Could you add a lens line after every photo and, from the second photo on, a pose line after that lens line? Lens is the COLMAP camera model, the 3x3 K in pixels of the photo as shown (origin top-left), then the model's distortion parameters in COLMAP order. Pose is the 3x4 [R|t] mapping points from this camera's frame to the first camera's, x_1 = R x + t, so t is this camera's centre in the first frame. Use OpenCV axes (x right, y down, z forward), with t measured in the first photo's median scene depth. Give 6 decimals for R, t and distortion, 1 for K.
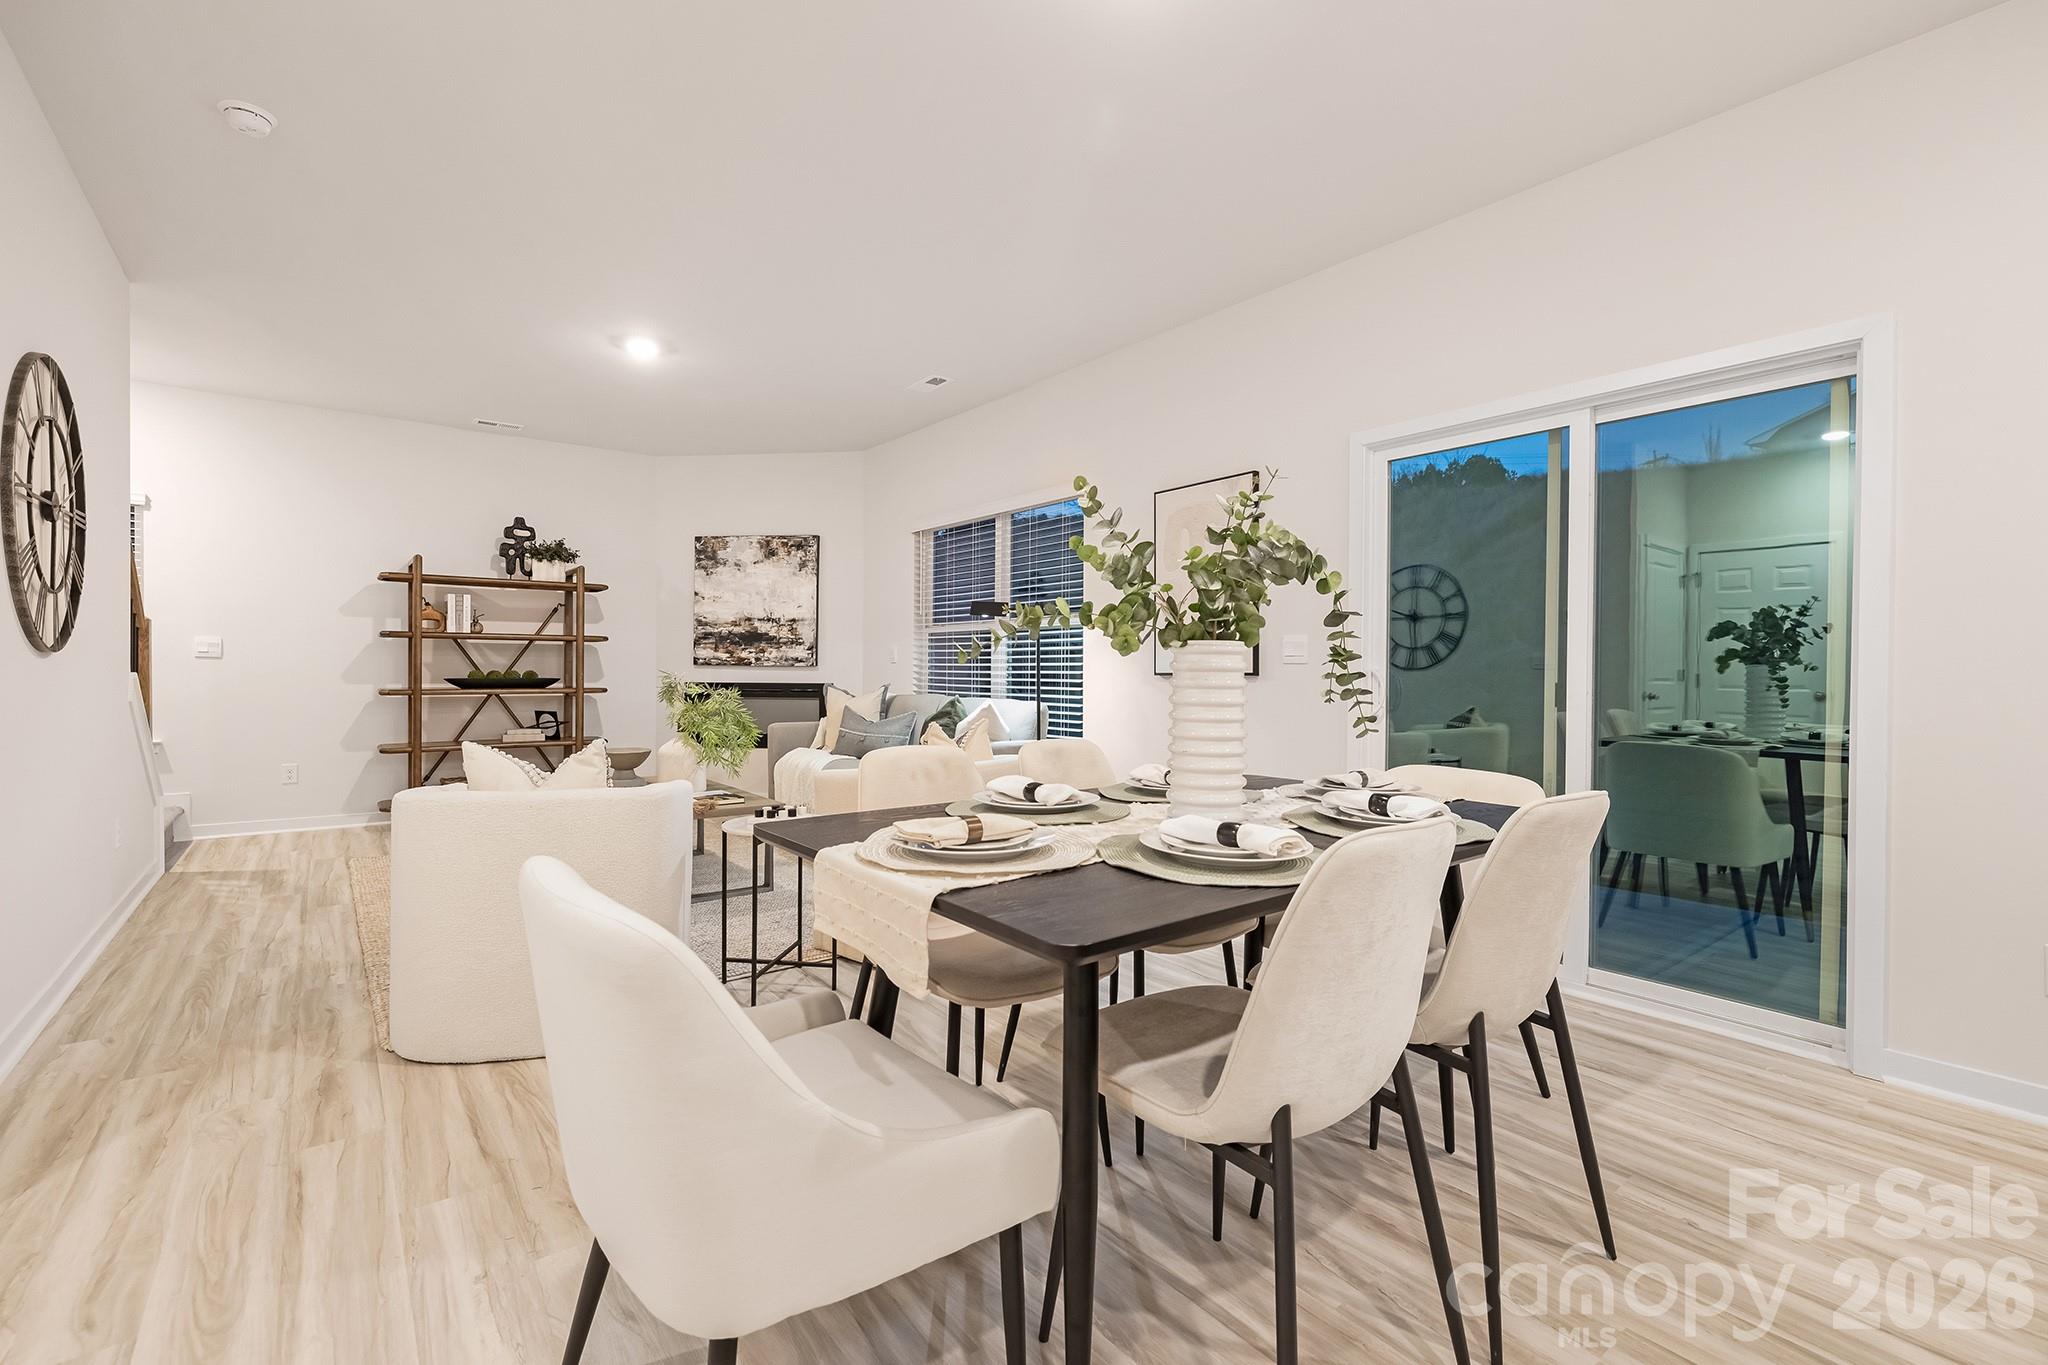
lens RADIAL K [[864.9, 0, 1019.1], [0, 864.9, 679.5], [0, 0, 1]] dist [-0.004268, -0.000226]
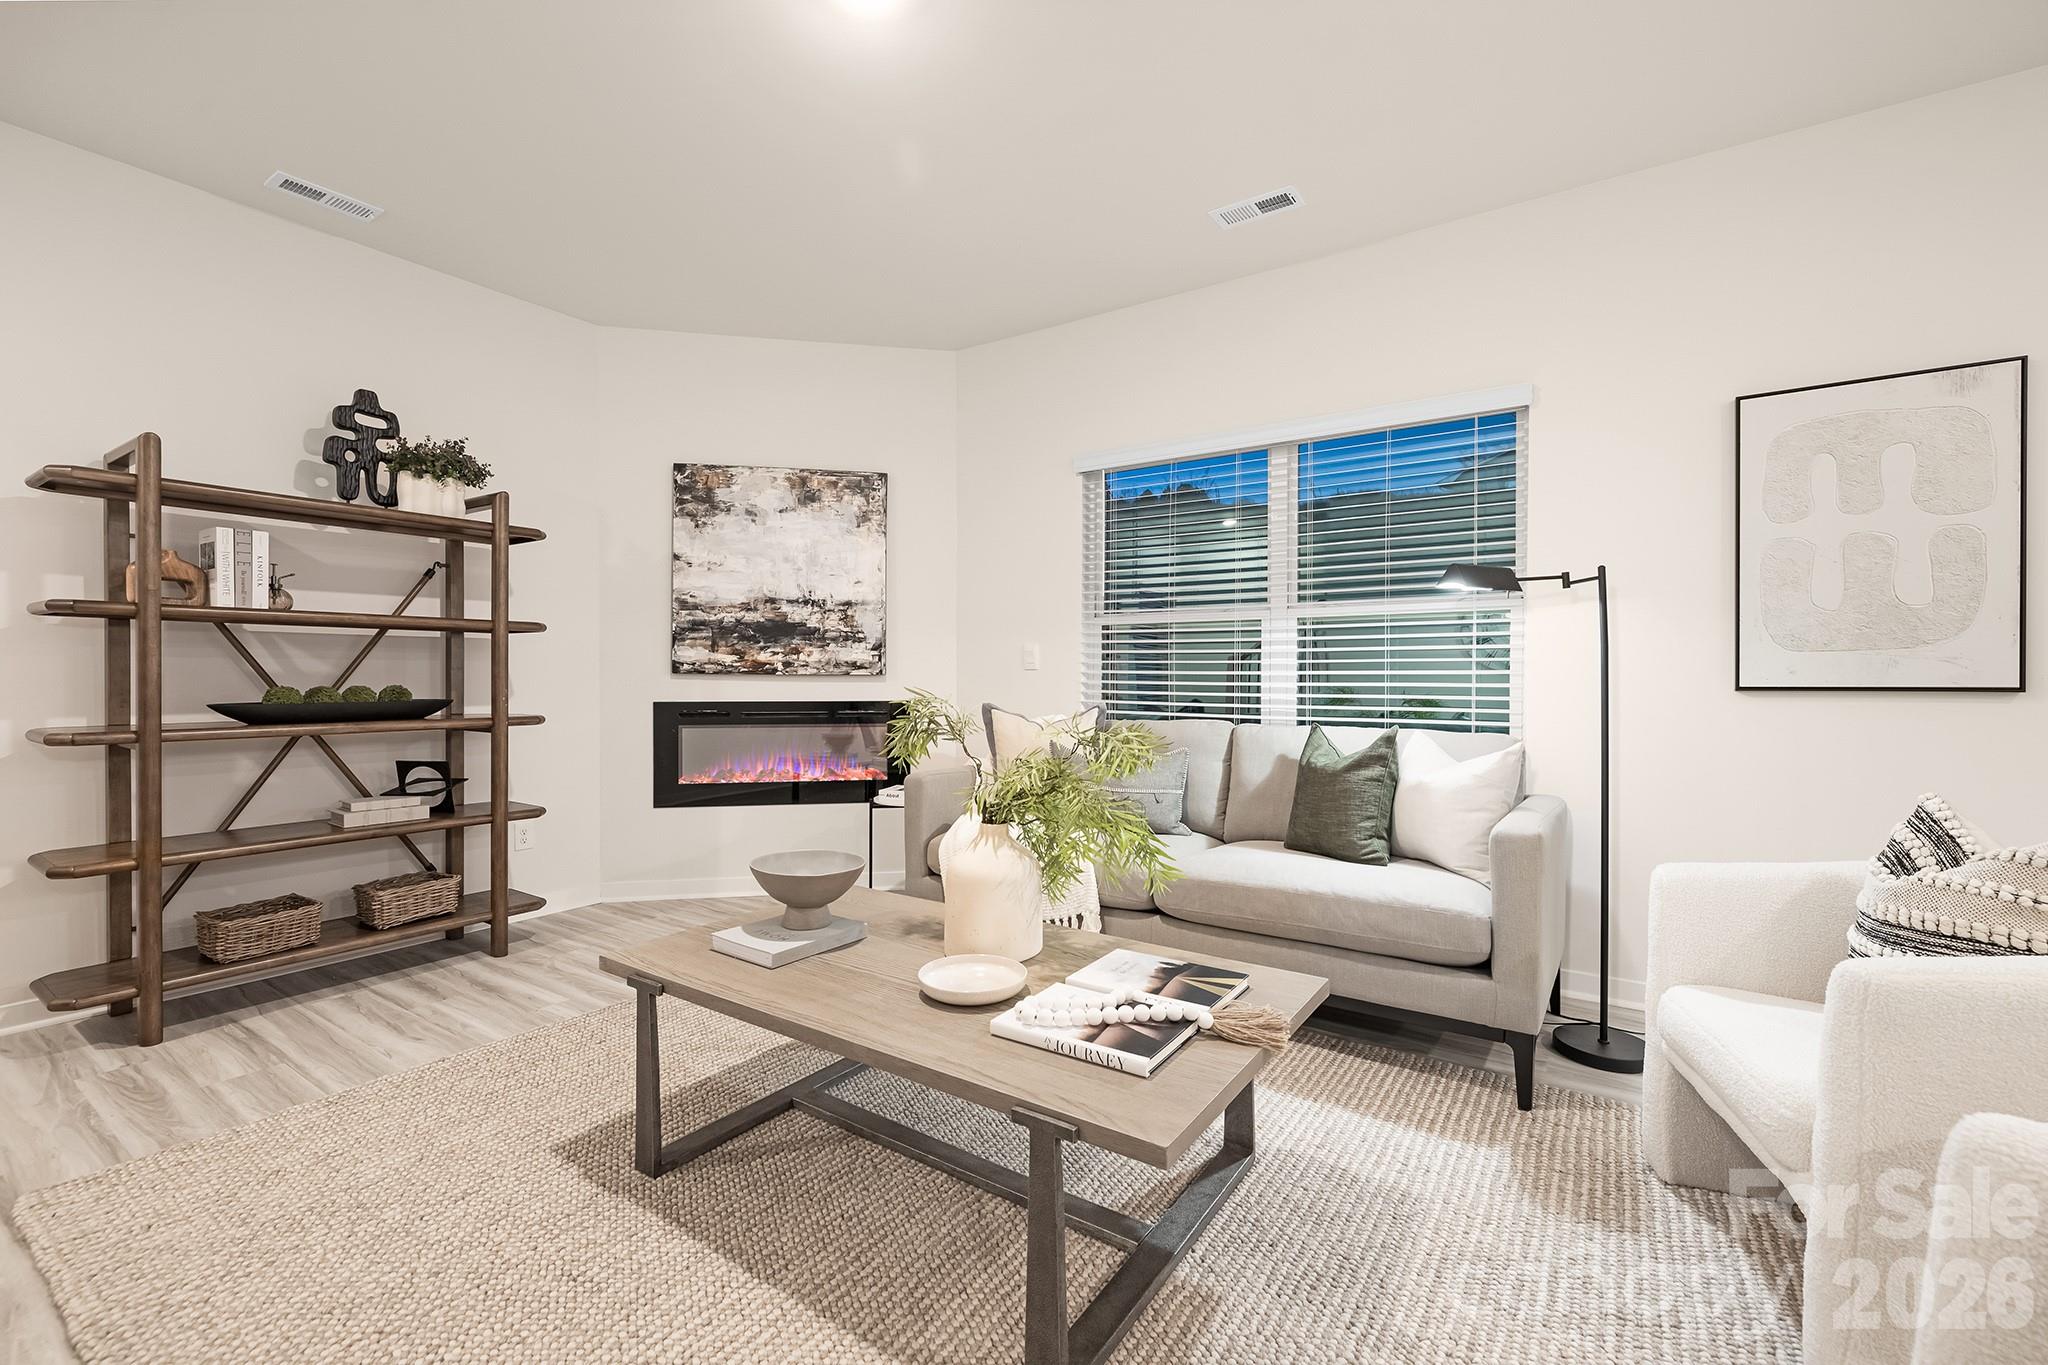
lens RADIAL K [[864.9, 0, 1053.3], [0, 864.9, 684.4], [0, 0, 1]] dist [-0.004268, -0.000226]
pose [[0.952035, -0.006334, 0.305923, -0.339421], [0.006684, 0.999978, -0.000098, -0.008257], [-0.305916, 0.002138, 0.952056, 0.374541]]
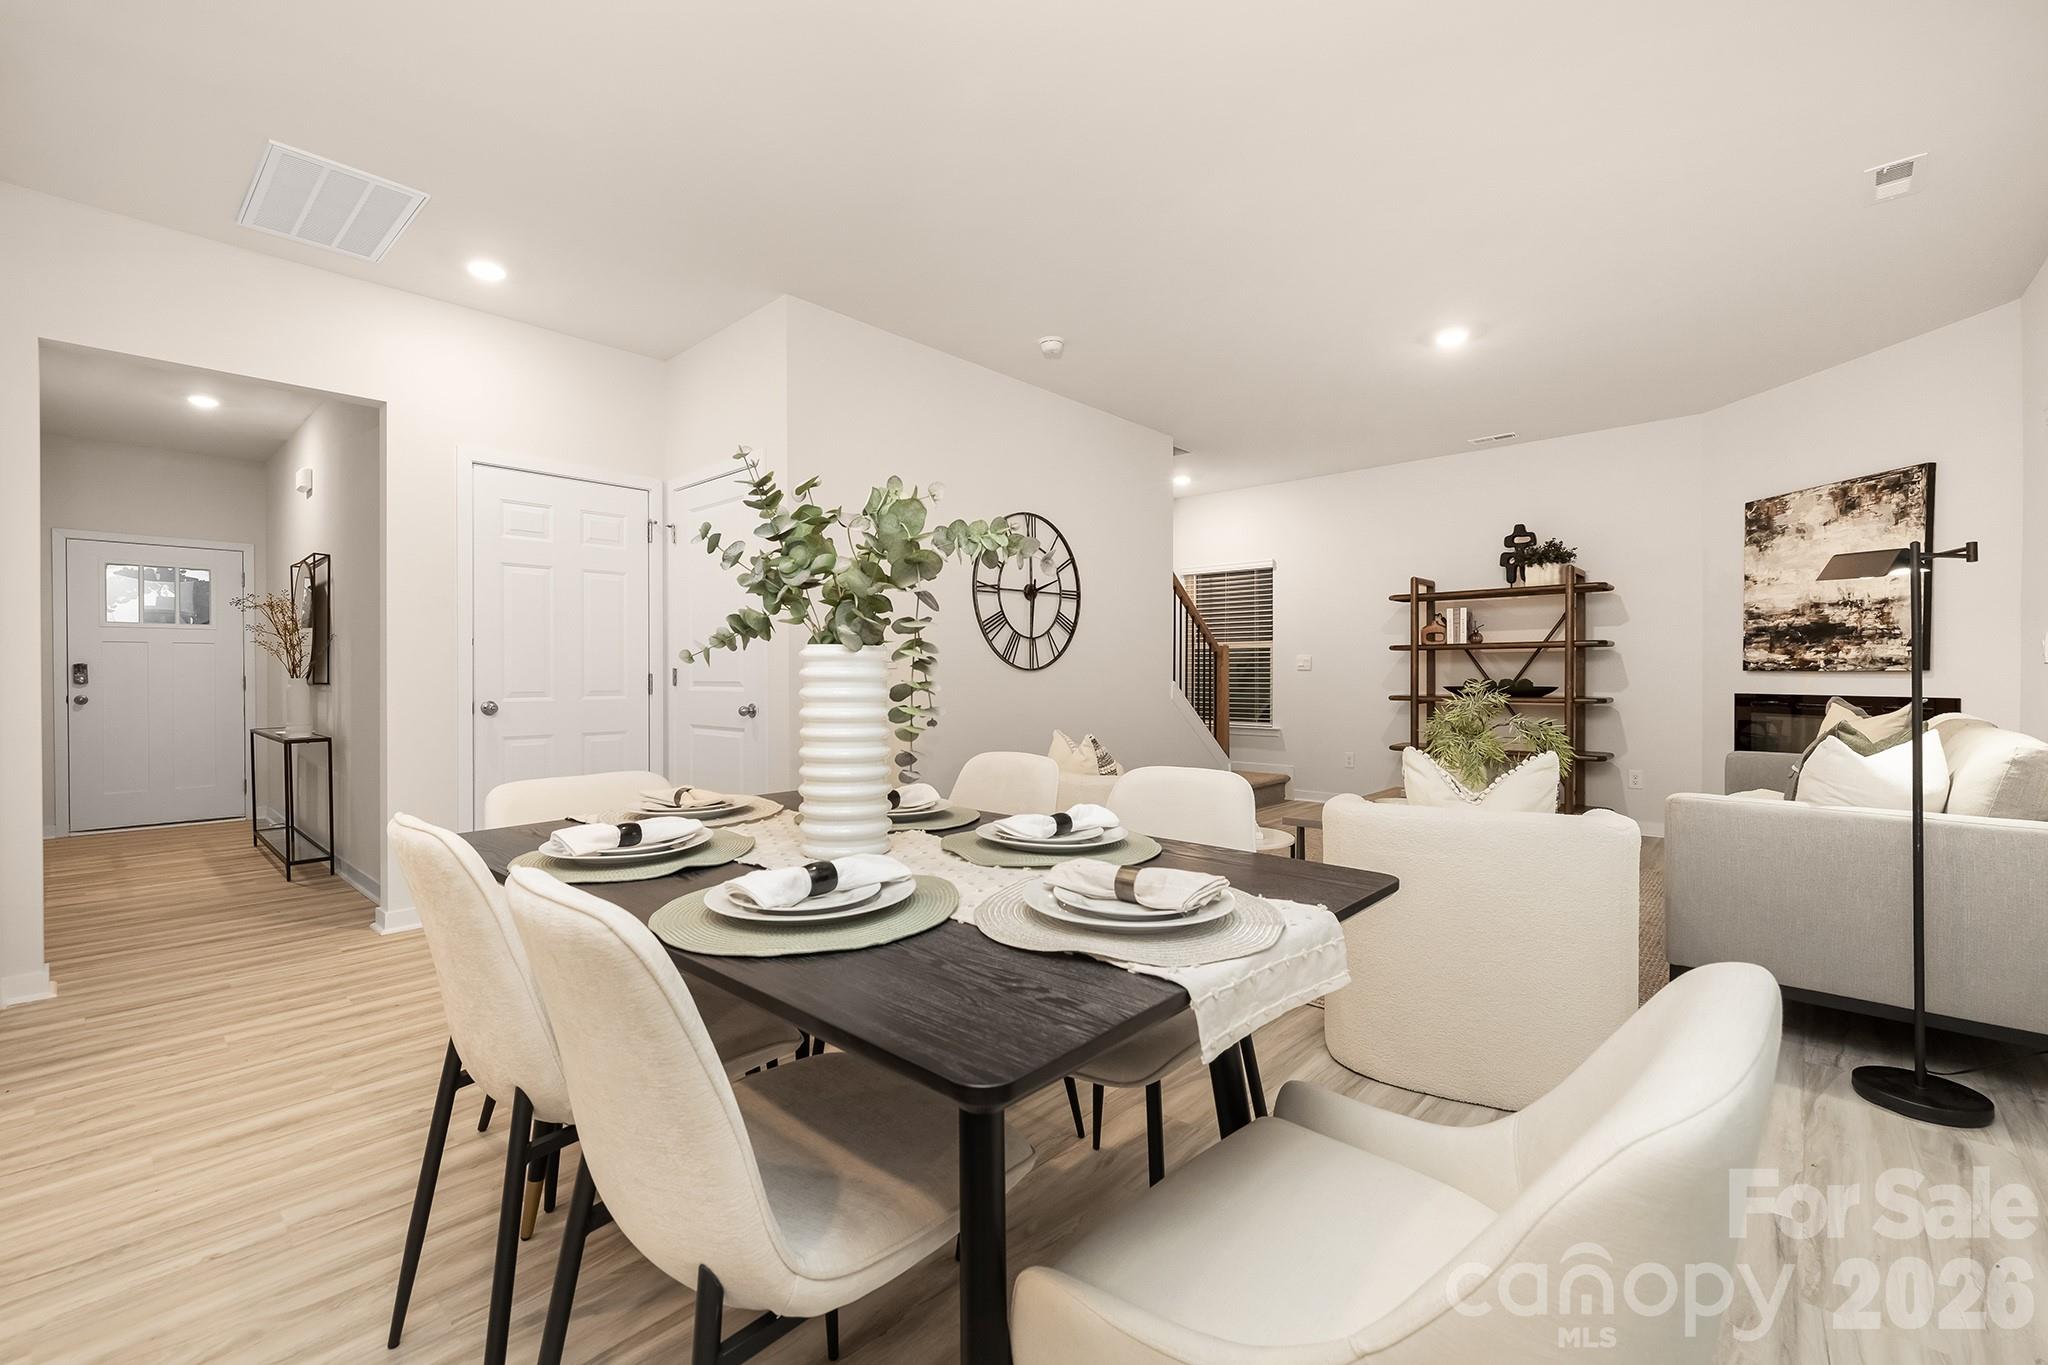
lens RADIAL K [[864.9, 0, 1005.2], [0, 864.9, 676.6], [0, 0, 1]] dist [-0.004268, -0.000226]
pose [[0.146038, -0.005012, -0.989266, 0.311760], [-0.009140, 0.999938, -0.006415, -0.001071], [0.989237, 0.009979, 0.145983, 0.267128]]
